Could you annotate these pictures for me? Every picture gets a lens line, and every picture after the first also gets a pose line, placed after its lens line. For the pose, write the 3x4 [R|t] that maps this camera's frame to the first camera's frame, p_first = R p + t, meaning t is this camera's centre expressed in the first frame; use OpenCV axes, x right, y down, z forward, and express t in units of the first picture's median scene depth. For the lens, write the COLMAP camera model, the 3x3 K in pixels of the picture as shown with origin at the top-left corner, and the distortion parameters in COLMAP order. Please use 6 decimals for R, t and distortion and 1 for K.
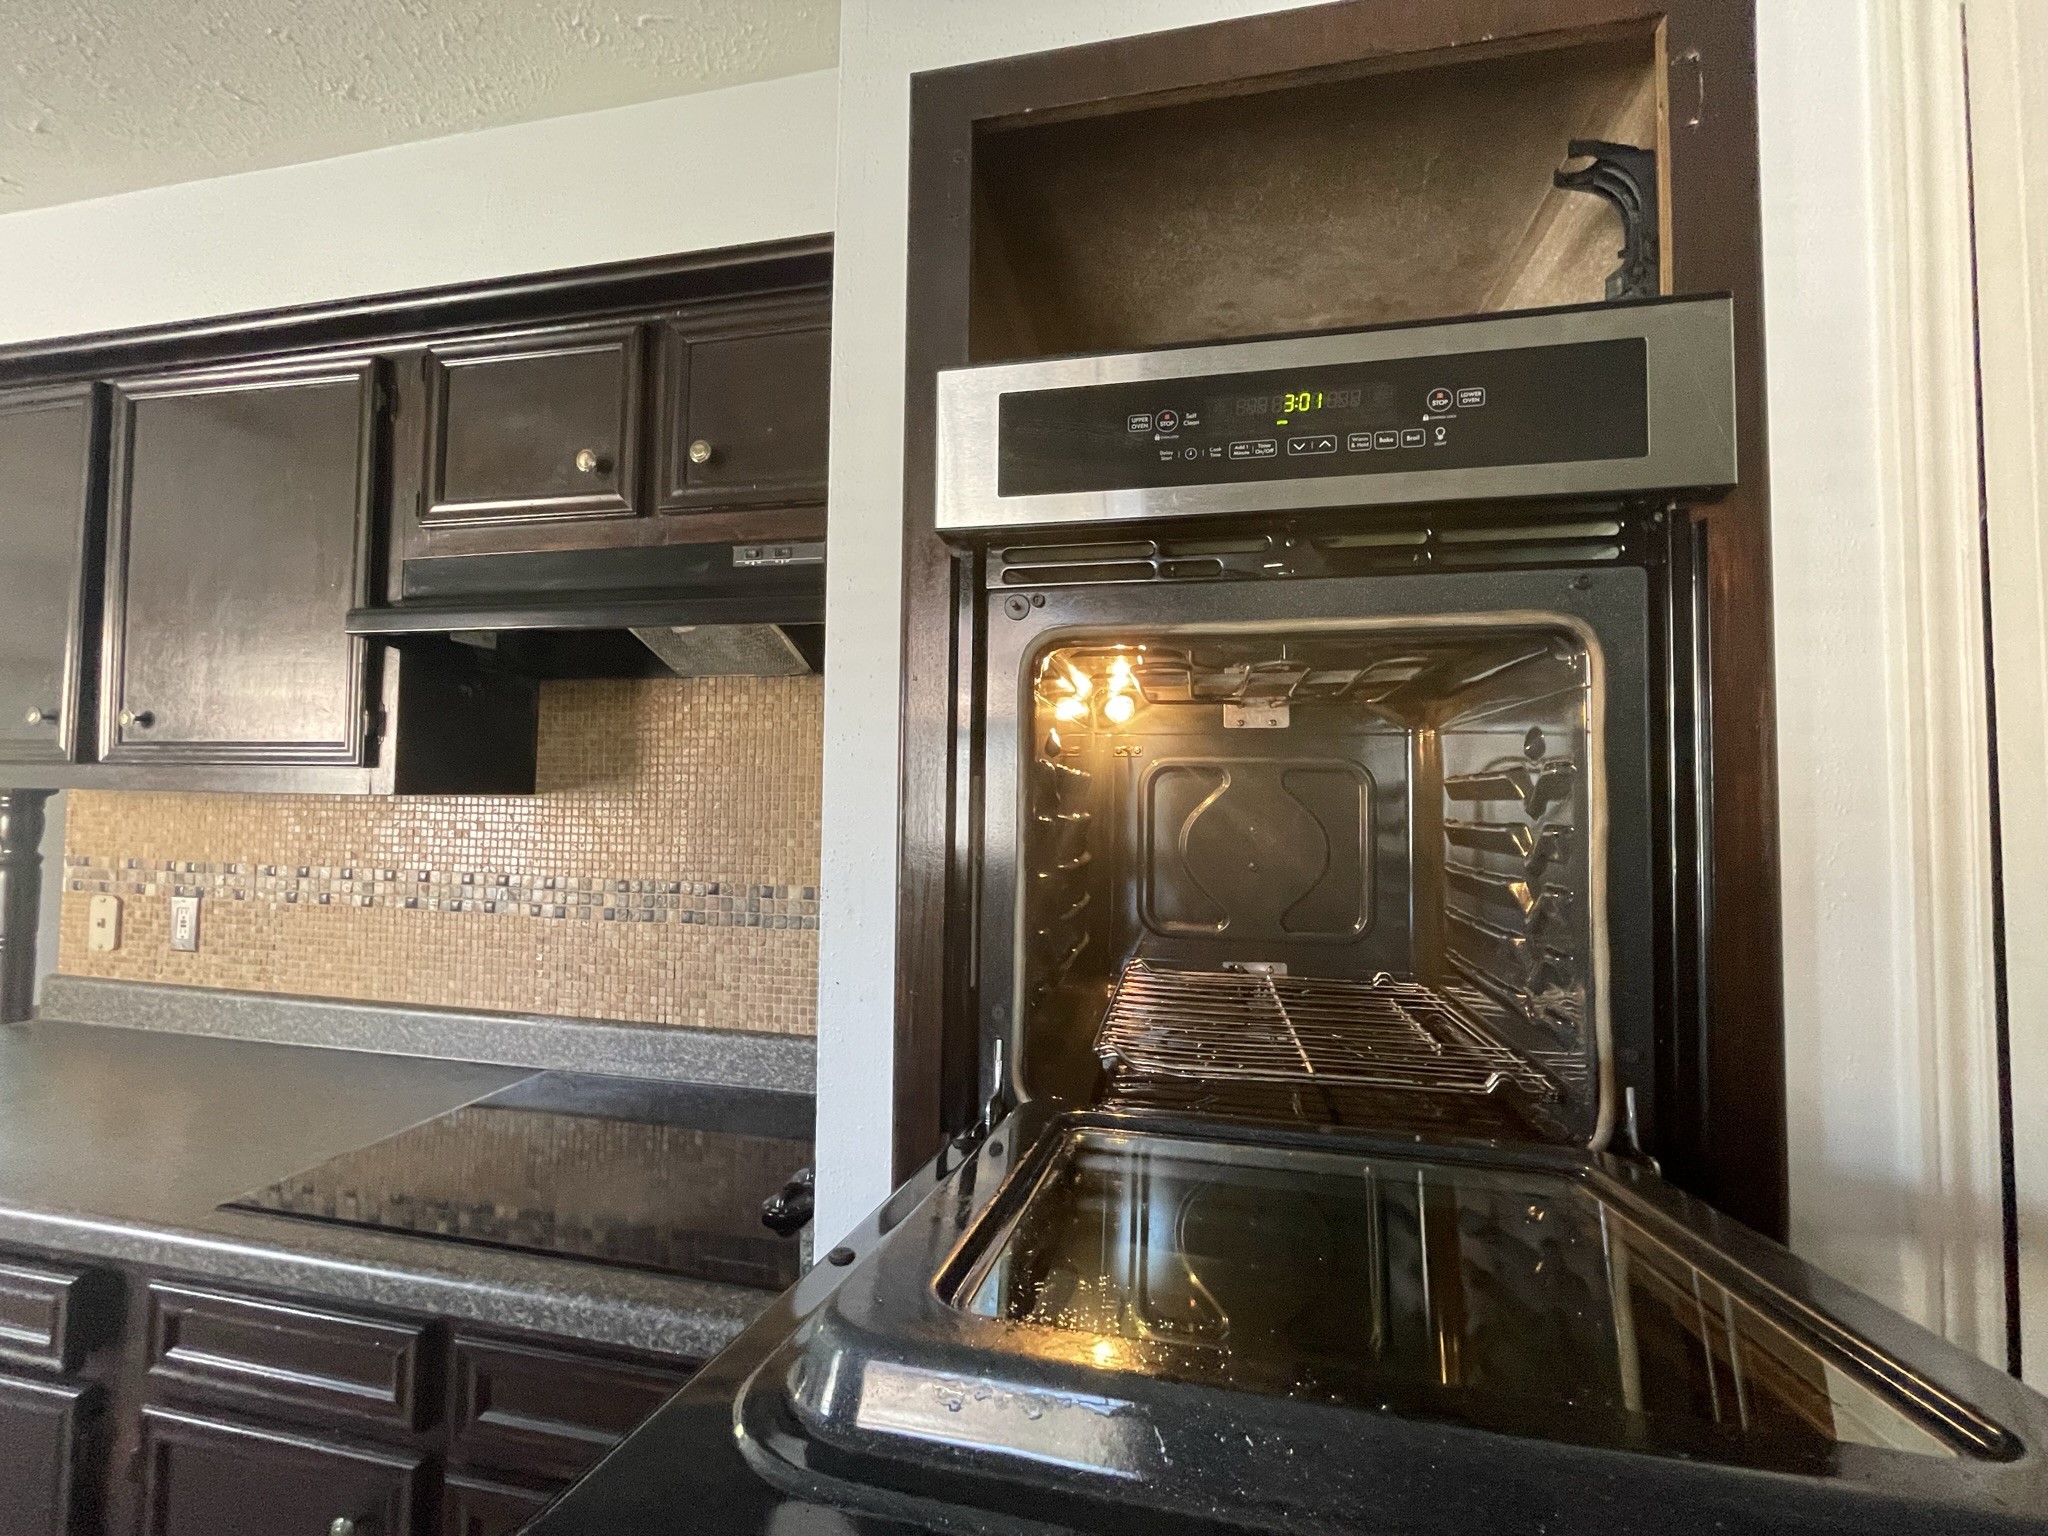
lens RADIAL K [[831.1, 0, 1018.8], [0, 831.1, 765.9], [0, 0, 1]] dist [-0.003208, 0.000364]
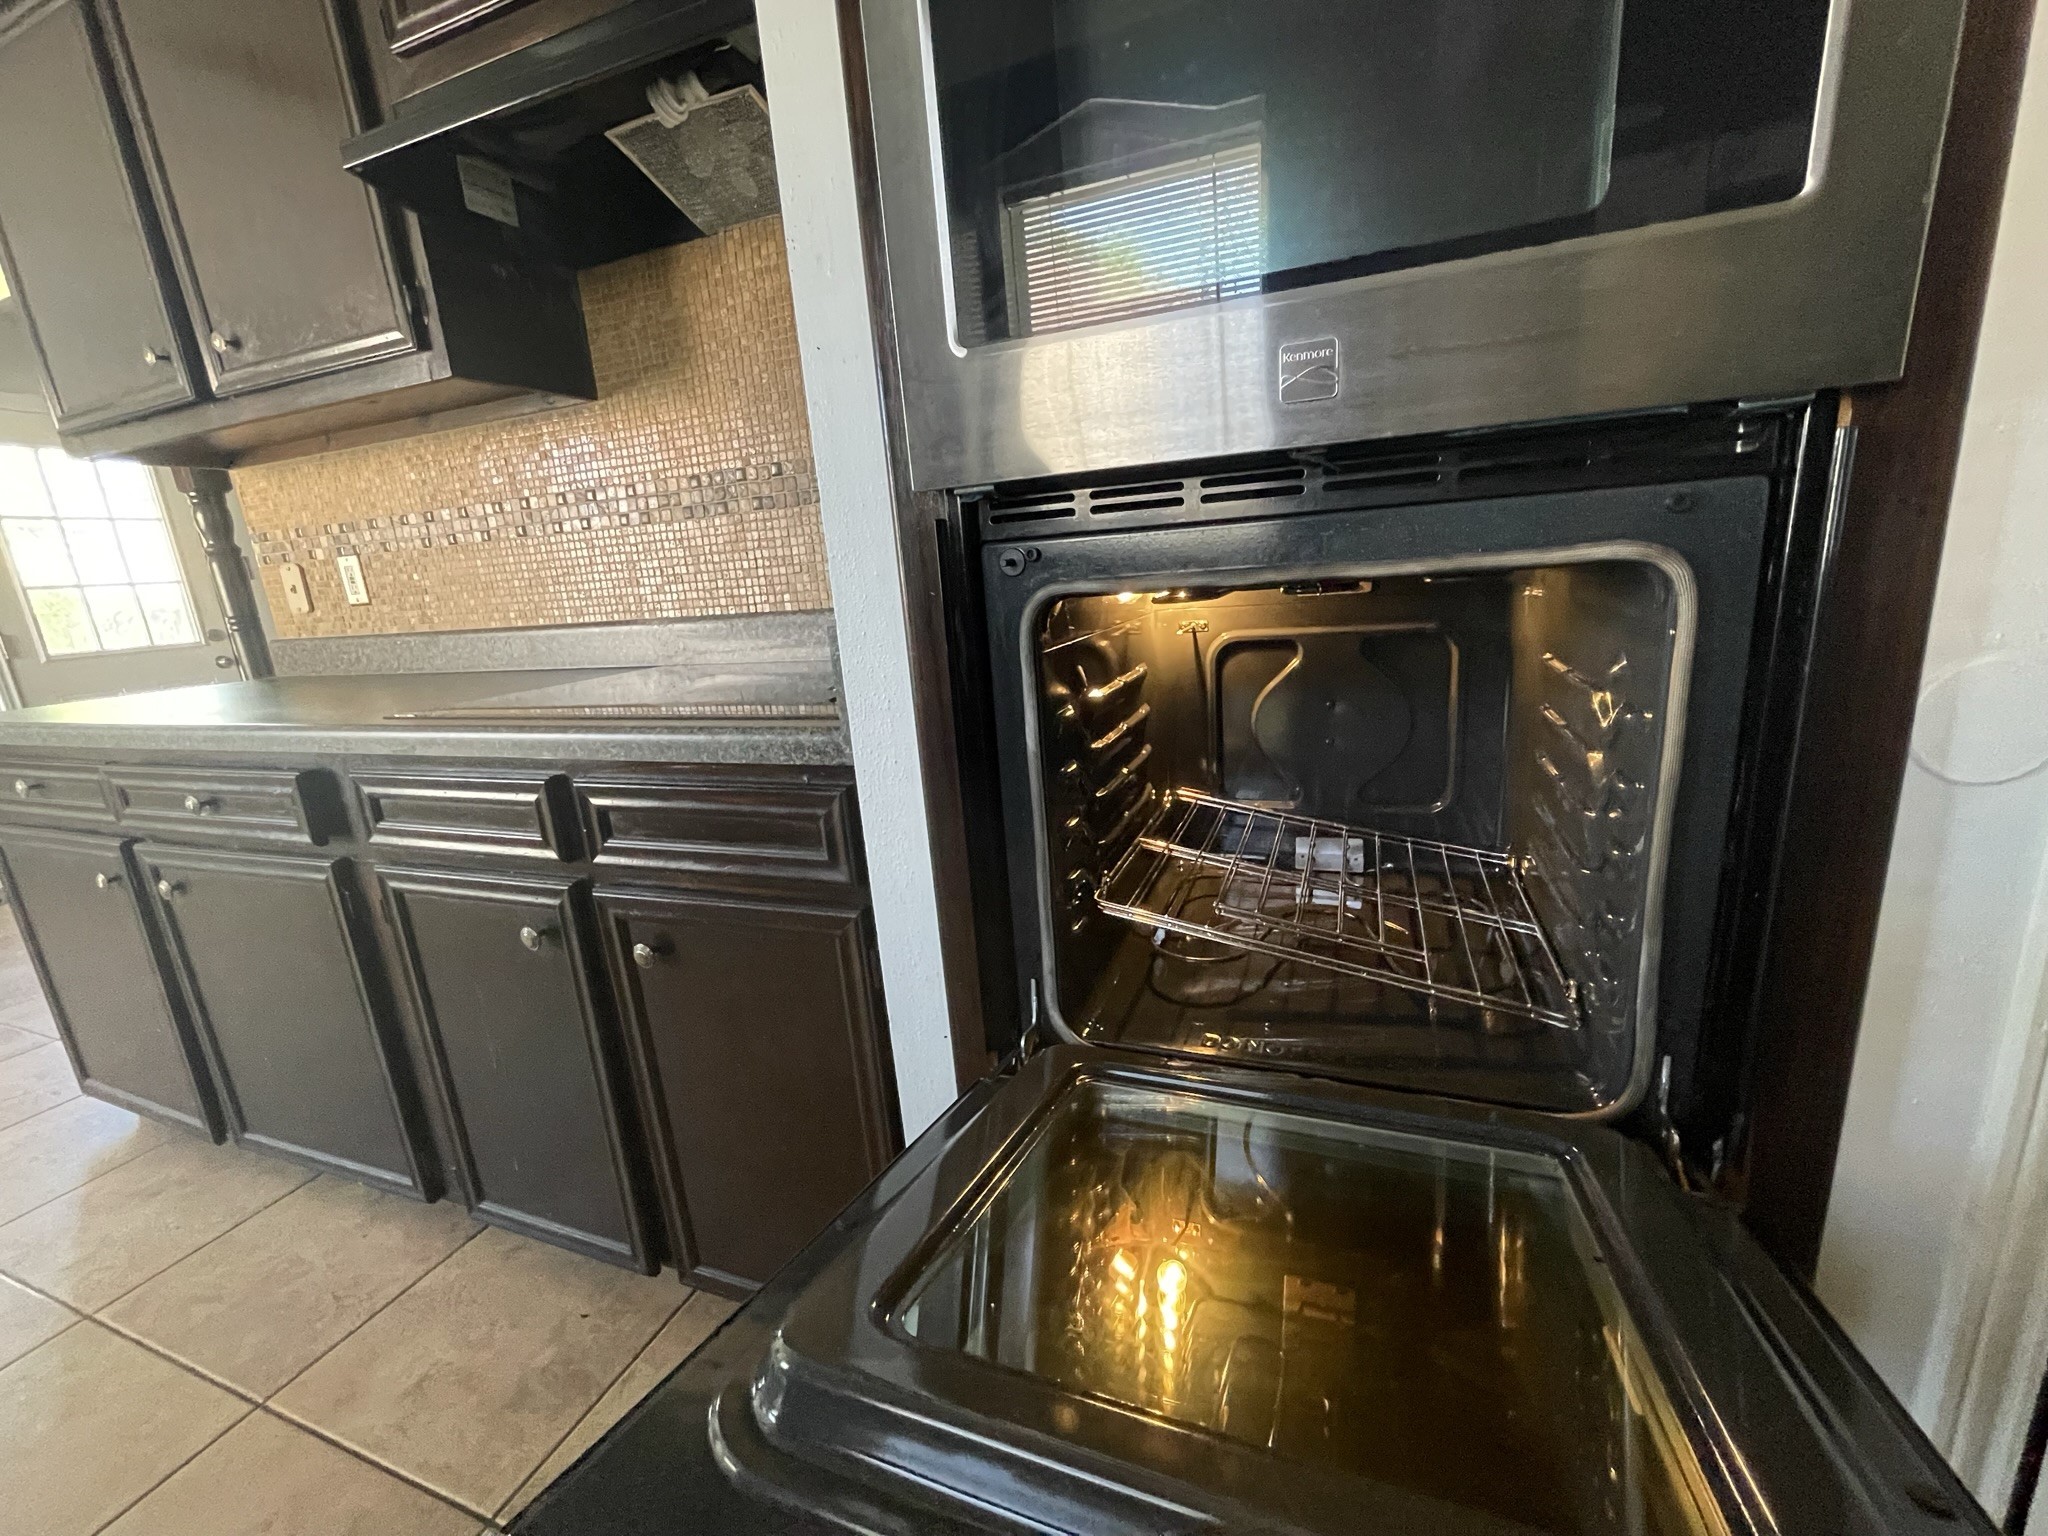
lens RADIAL K [[831.1, 0, 1023.3], [0, 831.1, 770.2], [0, 0, 1]] dist [-0.003208, 0.000364]
pose [[0.983271, -0.045214, -0.176447, 0.074103], [0.093440, 0.956737, 0.275542, 0.233616], [0.156355, -0.287419, 0.944957, 0.012070]]
